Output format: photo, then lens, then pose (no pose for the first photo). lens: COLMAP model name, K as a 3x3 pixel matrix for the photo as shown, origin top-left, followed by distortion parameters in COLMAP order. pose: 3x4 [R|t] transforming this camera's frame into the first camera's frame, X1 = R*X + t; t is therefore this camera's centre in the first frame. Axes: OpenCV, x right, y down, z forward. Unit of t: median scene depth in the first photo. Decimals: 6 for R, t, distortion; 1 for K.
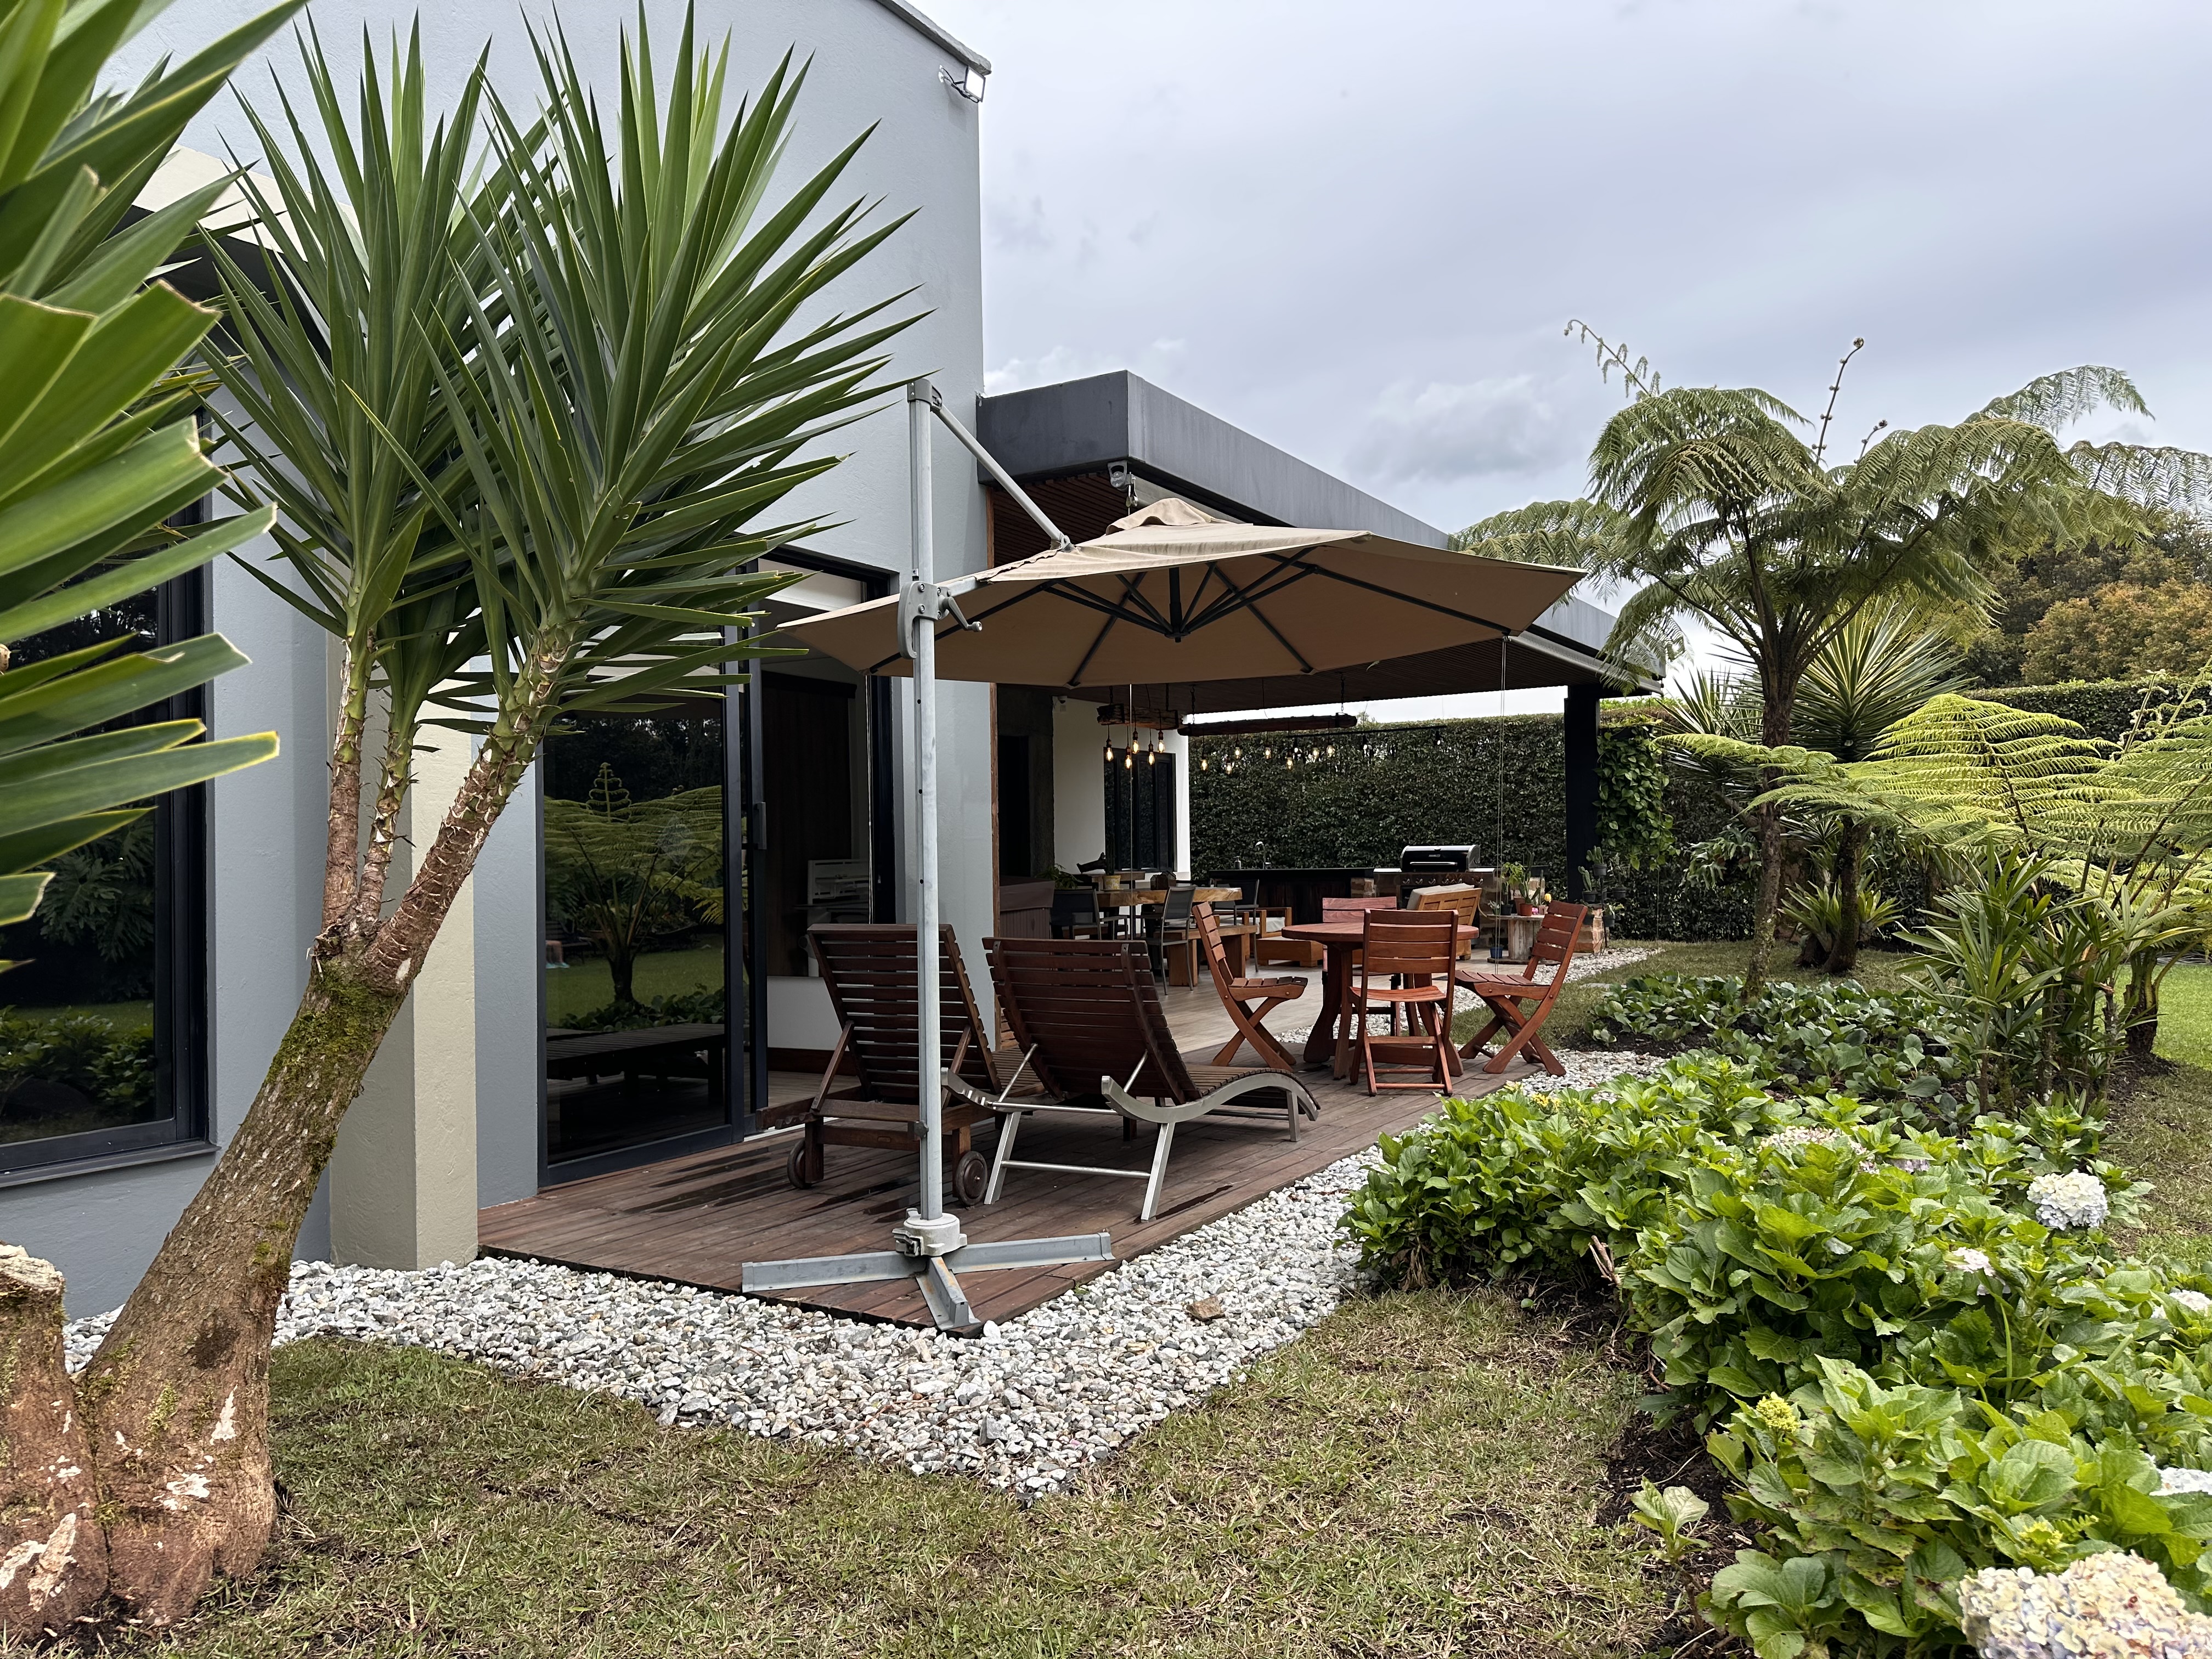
lens RADIAL K [[1534.1, 0, 1107.6], [0, 1534.1, 833.8], [0, 0, 1]] dist [-0.000138, 0.000001]
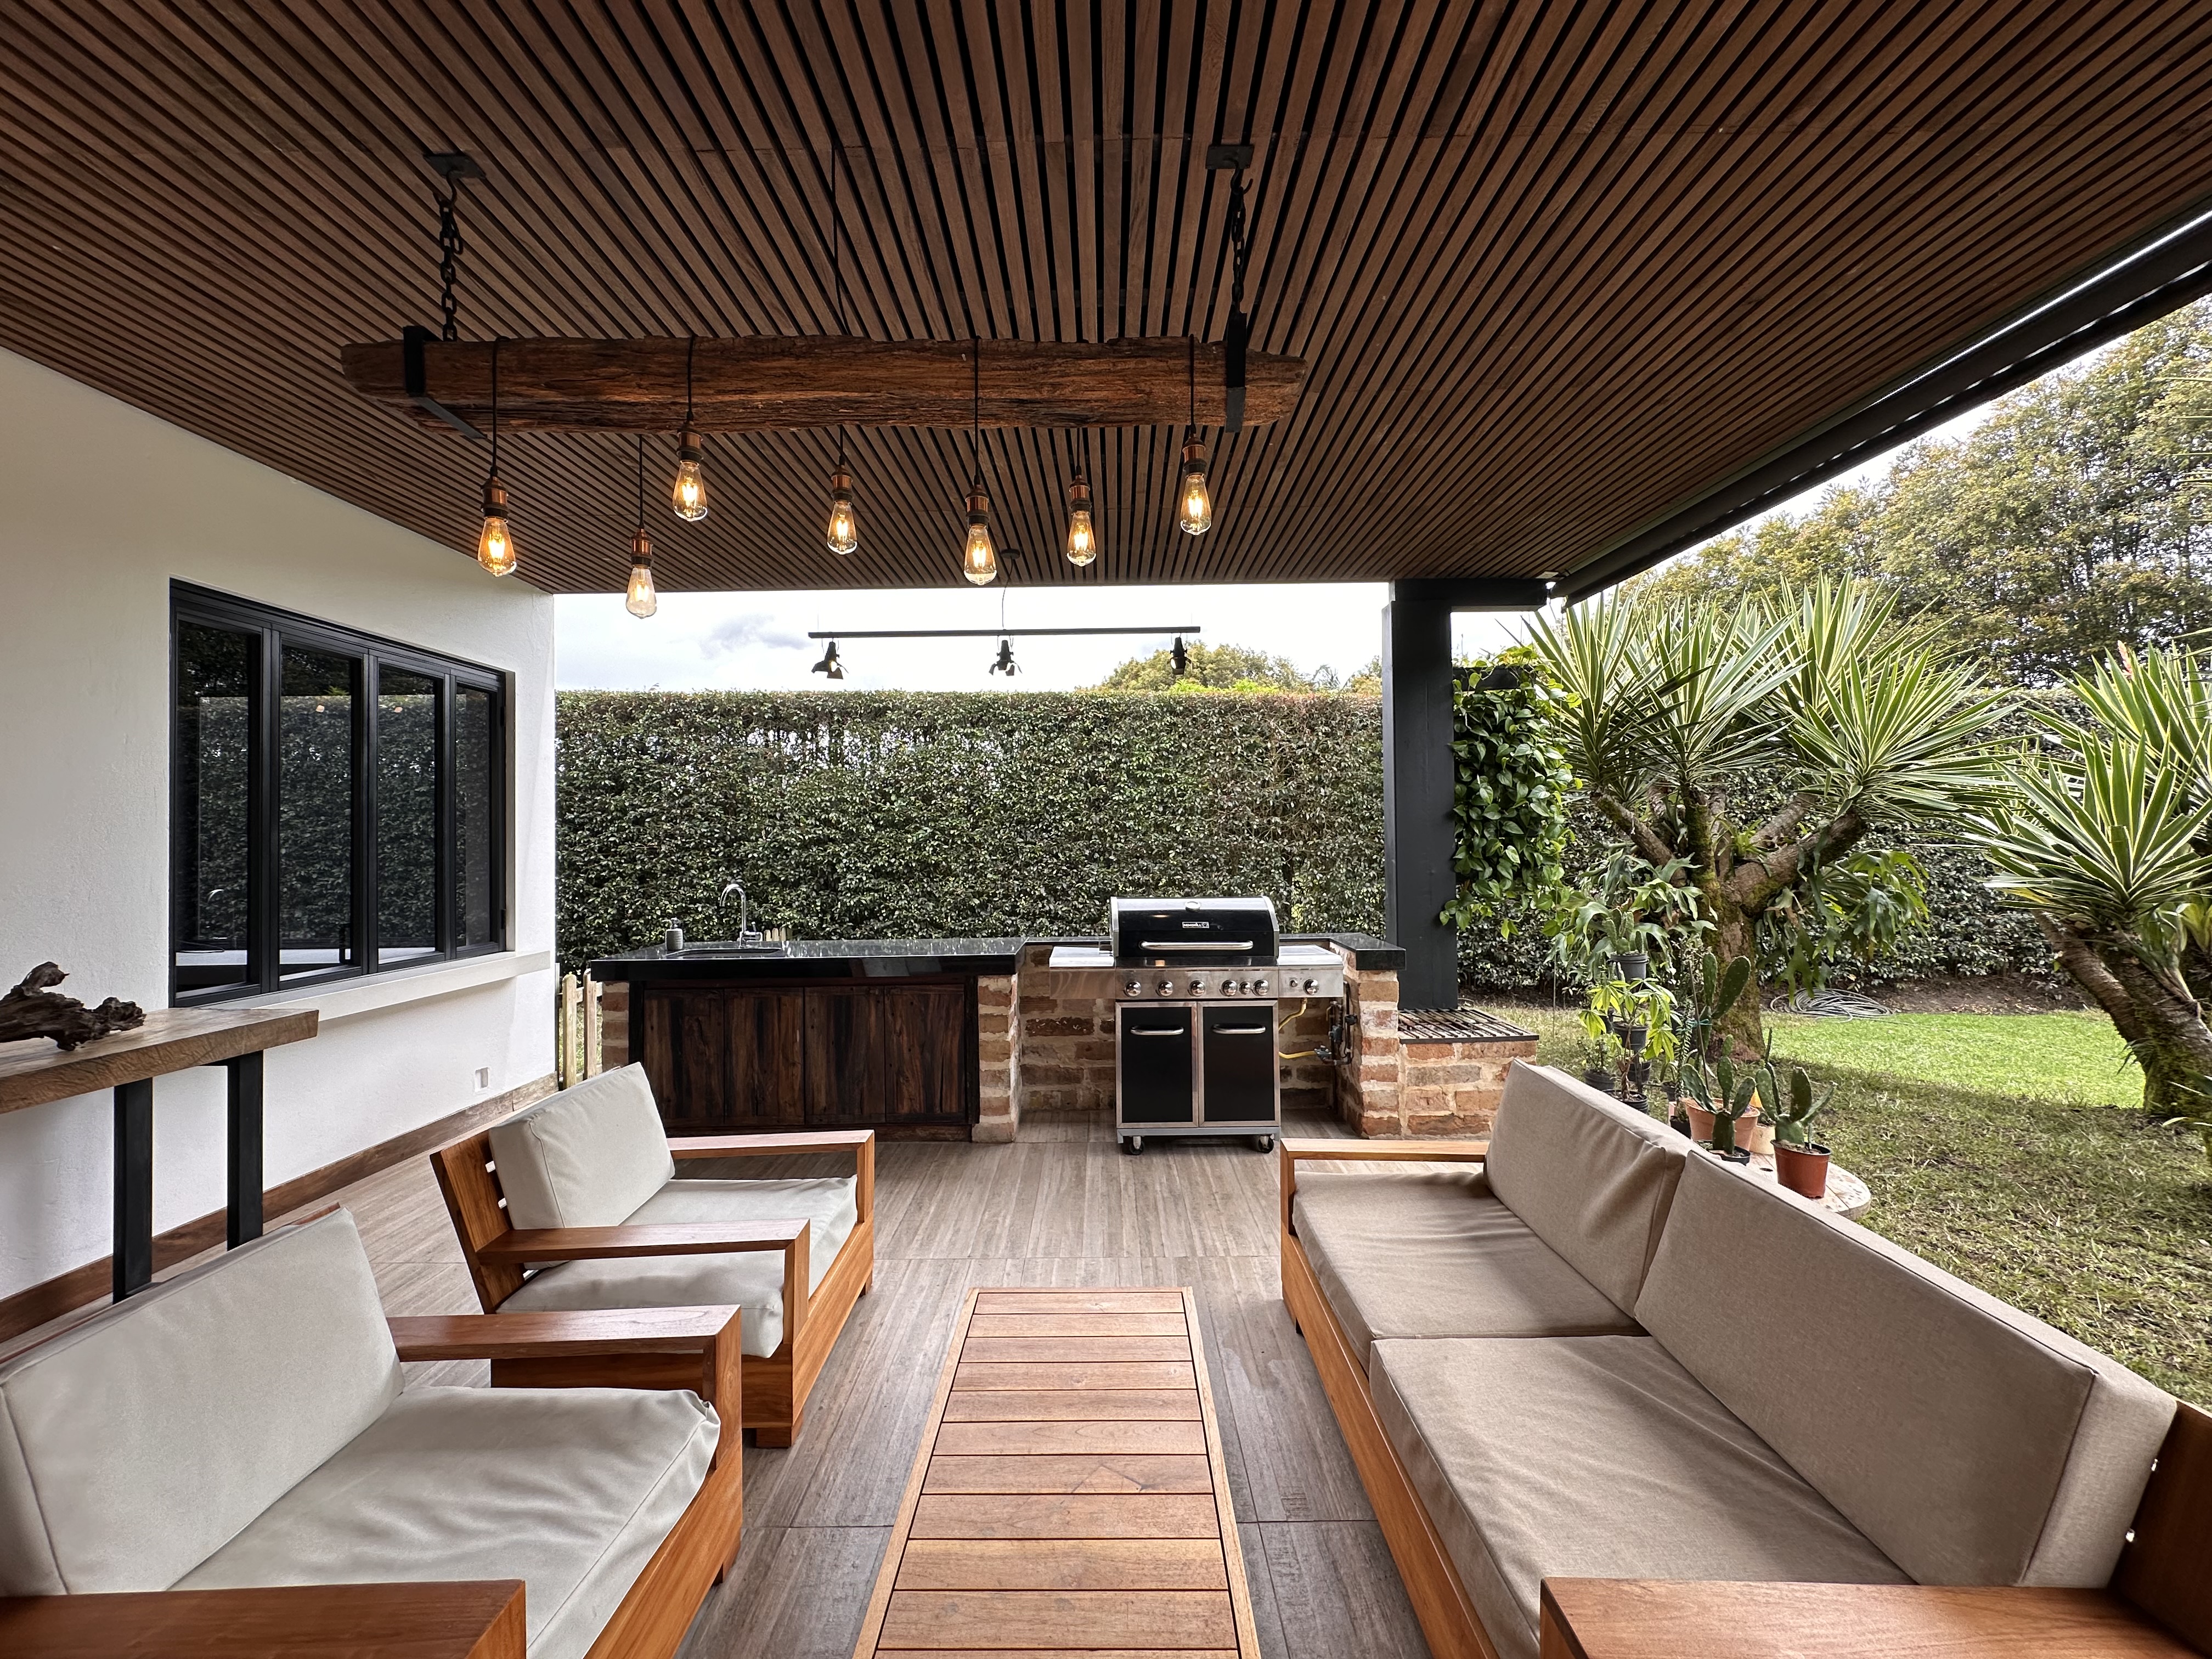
lens RADIAL K [[874.8, 0, 1112.7], [0, 874.8, 829.0], [0, 0, 1]] dist [-0.004409, -0.000266]
pose [[0.849501, 0.012845, 0.527431, 0.053052], [-0.008407, 0.999906, -0.010811, -0.007703], [-0.527520, 0.004750, 0.849529, 0.647867]]
